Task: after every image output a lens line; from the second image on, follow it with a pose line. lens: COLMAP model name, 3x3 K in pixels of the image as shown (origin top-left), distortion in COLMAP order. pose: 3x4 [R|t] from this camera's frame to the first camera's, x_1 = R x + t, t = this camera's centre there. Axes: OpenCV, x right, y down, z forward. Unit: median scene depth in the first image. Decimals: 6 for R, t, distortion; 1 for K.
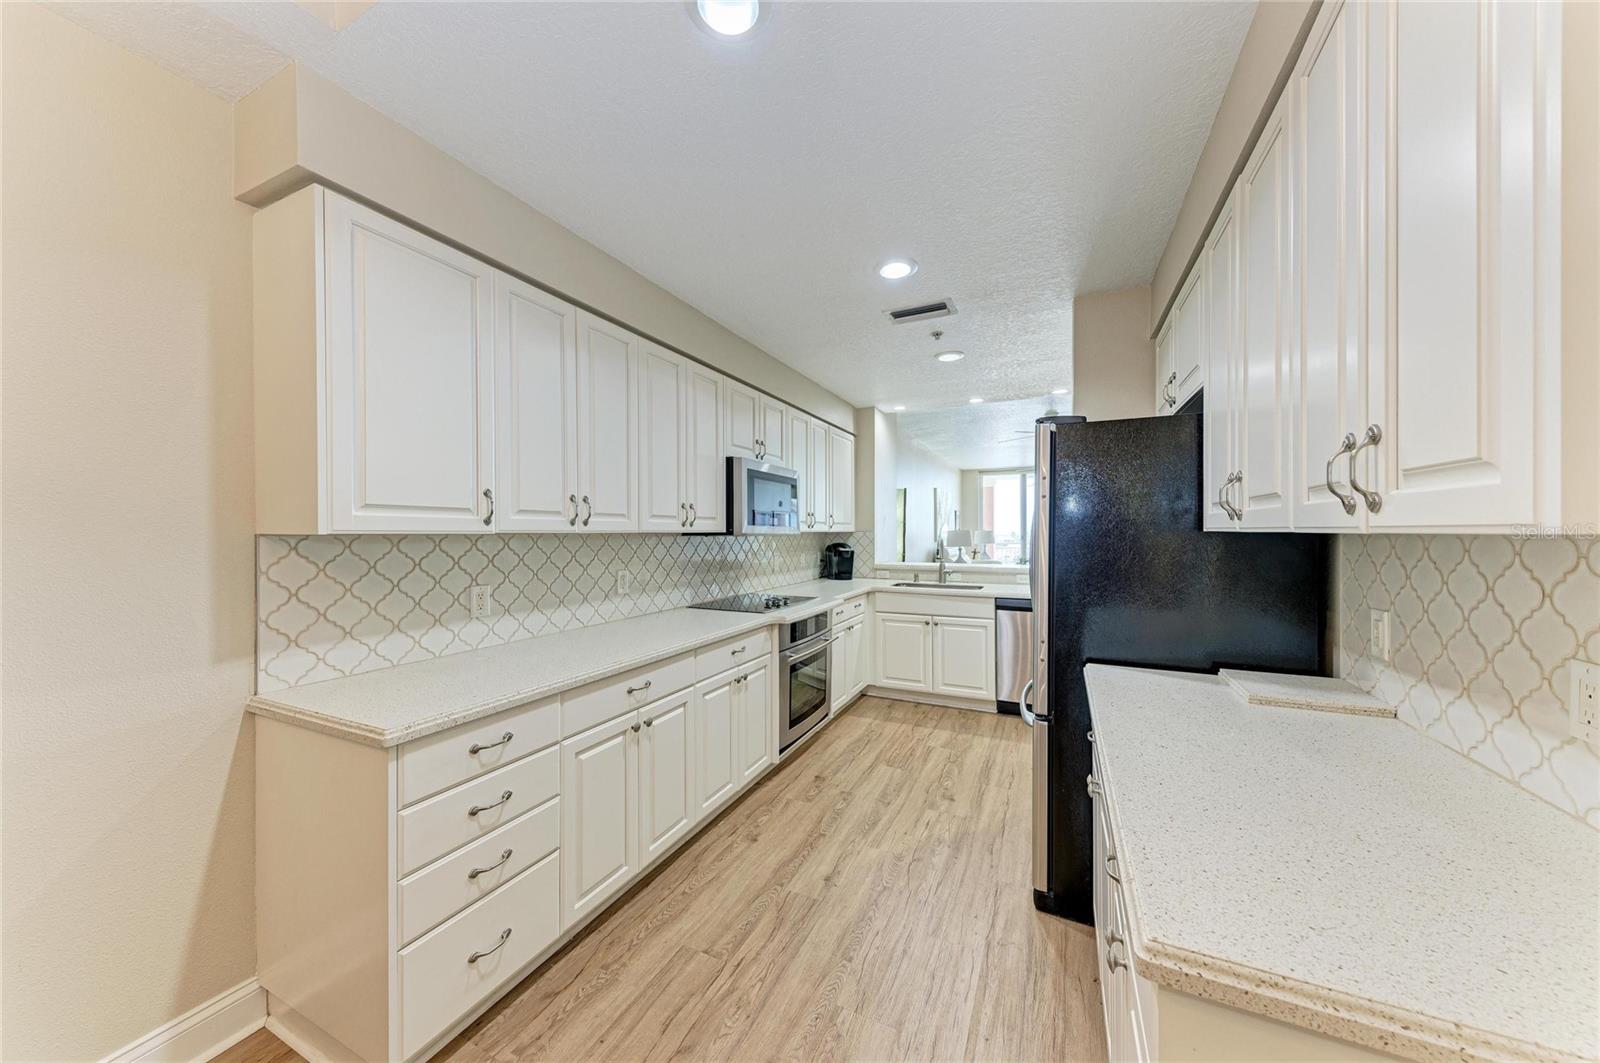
lens RADIAL K [[540.4, 0, 801.5], [0, 540.4, 533.3], [0, 0, 1]] dist [0.021255, -0.004902]
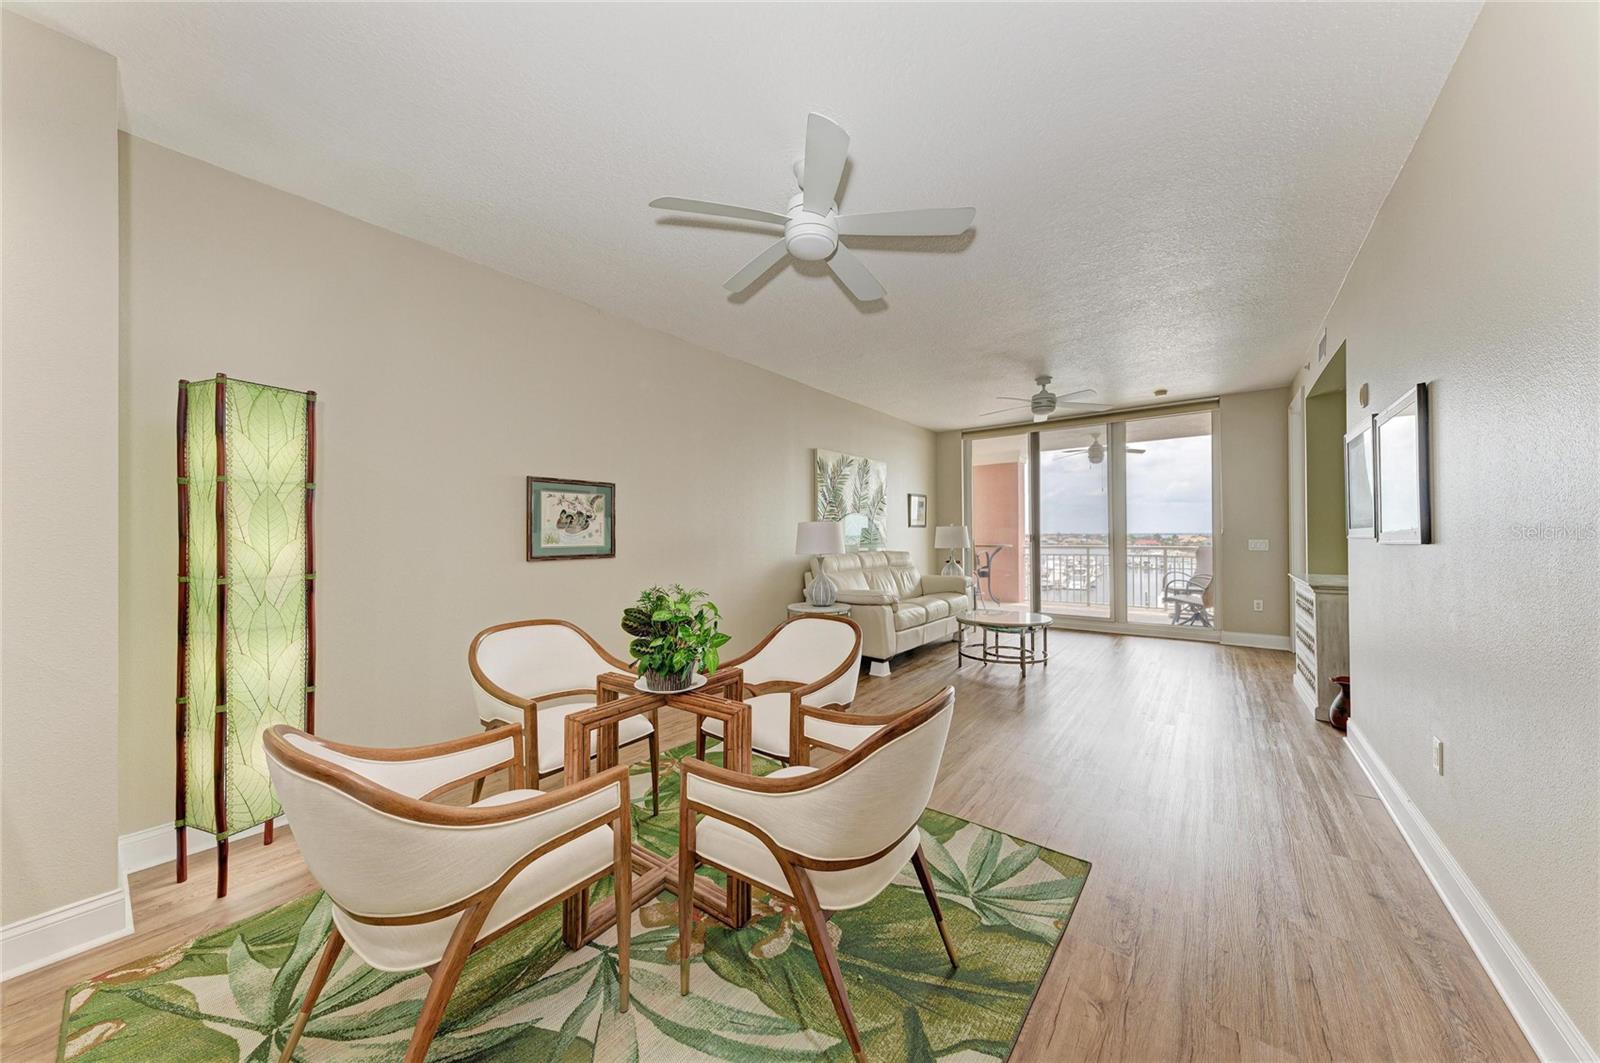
lens RADIAL K [[540.4, 0, 801.5], [0, 540.4, 533.3], [0, 0, 1]] dist [0.021255, -0.004902]
pose [[0.978507, -0.004712, -0.206158, 1.248038], [0.003242, 0.999967, -0.007468, 0.029810], [0.206186, 0.006639, 0.978490, 1.595678]]
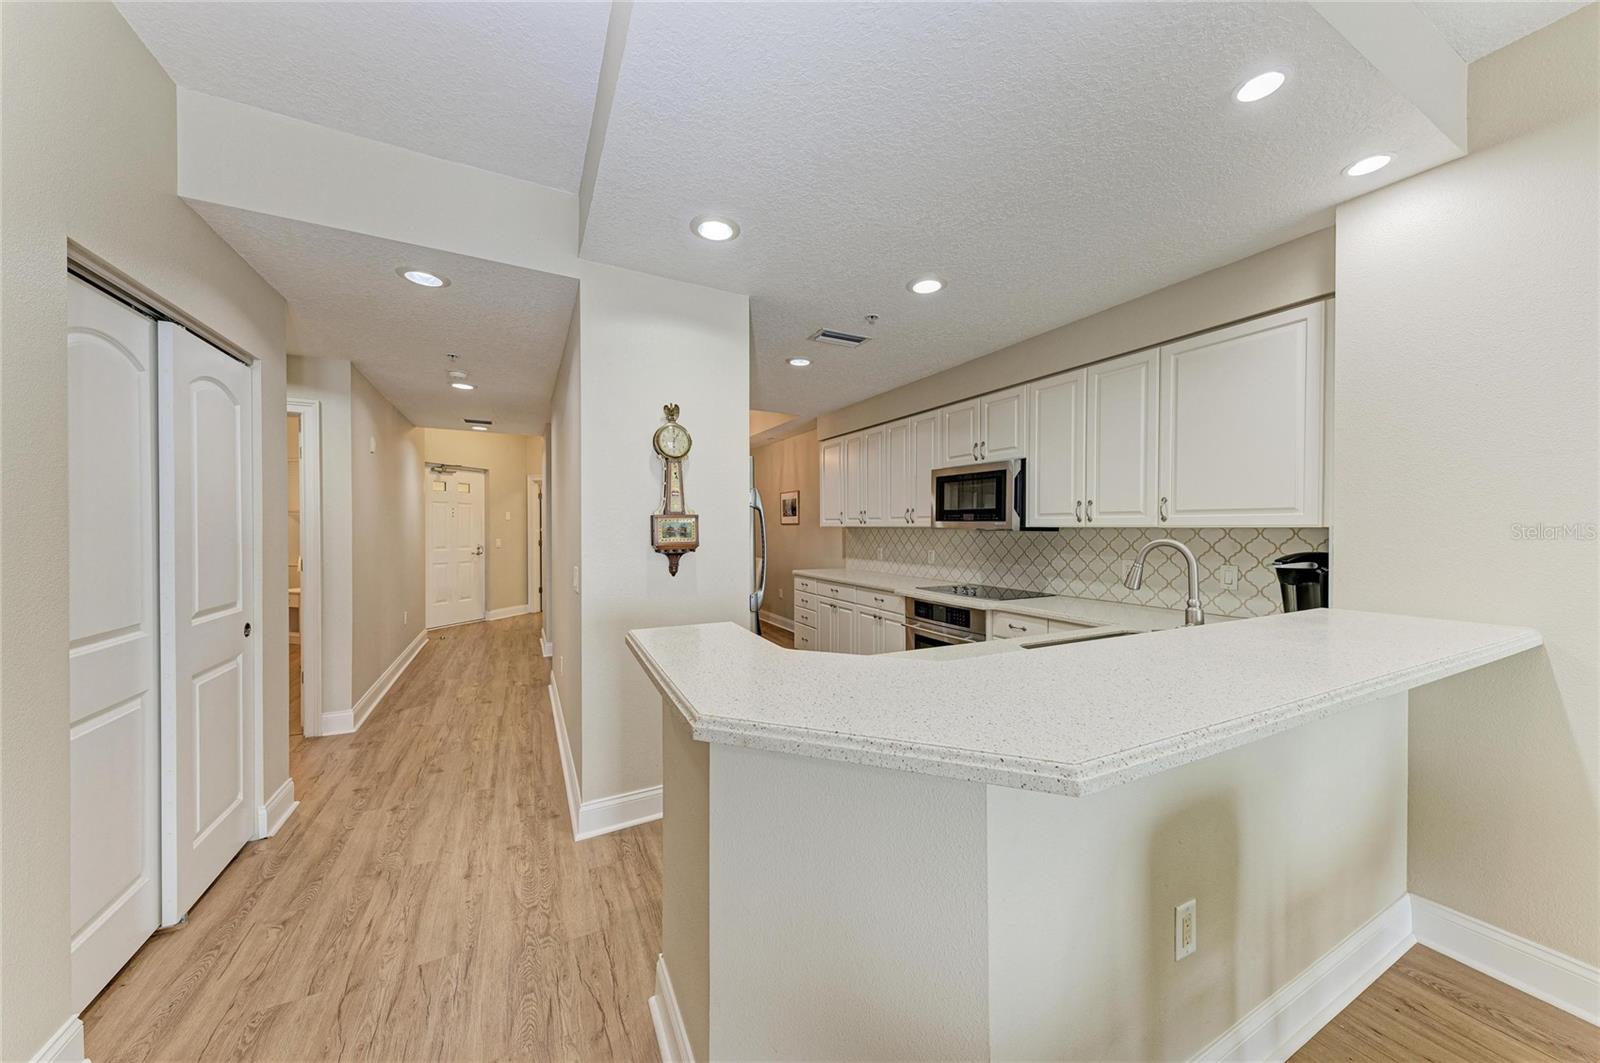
lens RADIAL K [[540.4, 0, 801.5], [0, 540.4, 533.3], [0, 0, 1]] dist [0.021255, -0.004902]
pose [[-0.607721, 0.008616, -0.794104, 1.223634], [-0.004711, 0.999884, 0.014454, -0.003317], [0.794137, 0.012524, -0.607610, 1.681039]]
